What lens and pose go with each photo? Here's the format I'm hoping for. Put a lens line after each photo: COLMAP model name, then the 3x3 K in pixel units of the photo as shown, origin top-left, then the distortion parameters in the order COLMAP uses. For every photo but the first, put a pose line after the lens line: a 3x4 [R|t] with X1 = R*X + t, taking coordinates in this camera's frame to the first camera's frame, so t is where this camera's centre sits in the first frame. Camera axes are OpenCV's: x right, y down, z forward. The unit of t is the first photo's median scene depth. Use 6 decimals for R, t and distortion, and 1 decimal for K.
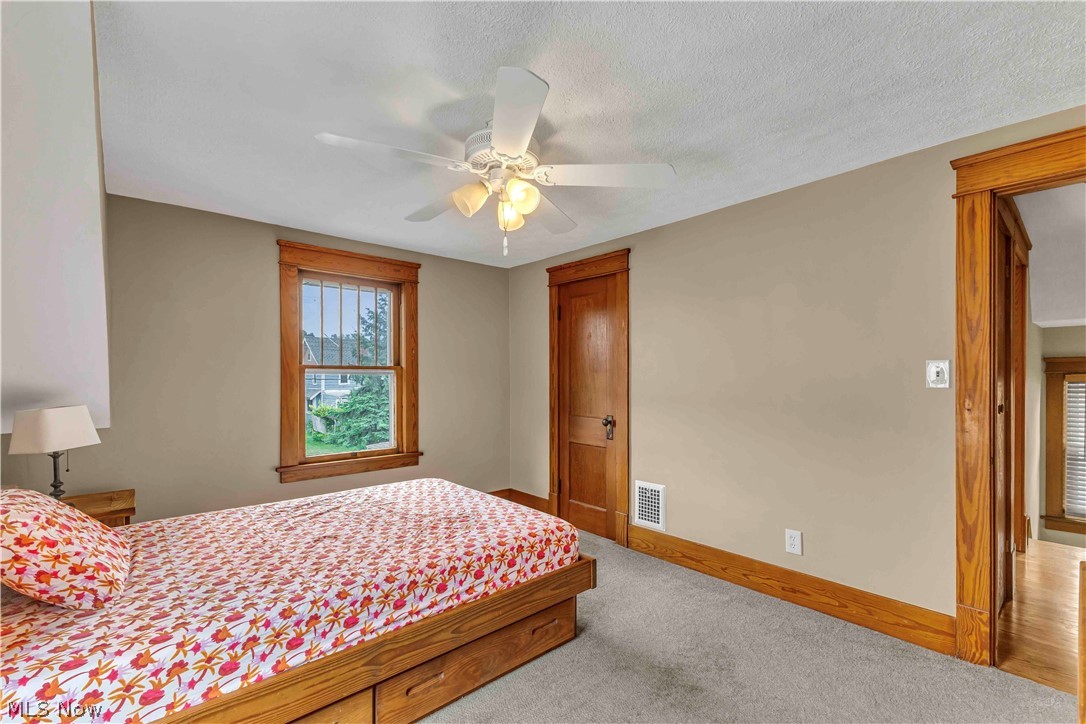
lens RADIAL K [[471.2, 0, 549.3], [0, 471.2, 382.3], [0, 0, 1]] dist [0.001310, -0.000124]
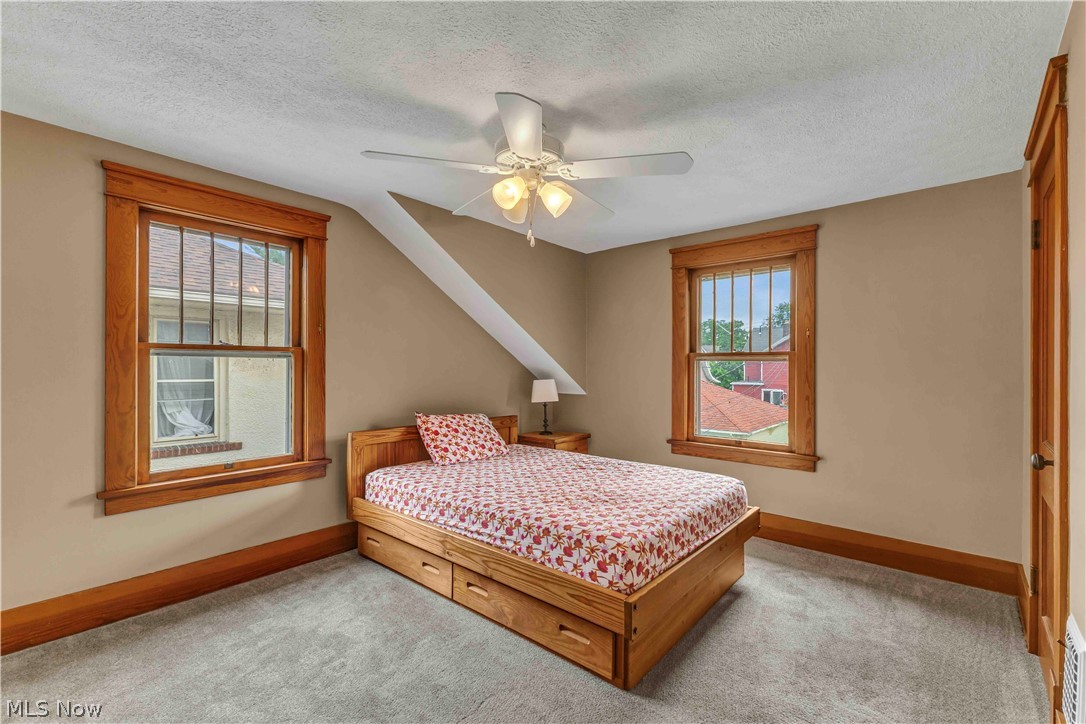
lens RADIAL K [[468.6, 0, 545.2], [0, 468.6, 373.6], [0, 0, 1]] dist [0.008007, -0.002659]
pose [[0.120874, 0.011578, -0.992600, 0.914568], [-0.011875, 0.999877, 0.010217, 0.007348], [0.992597, 0.010552, 0.120997, 0.865150]]
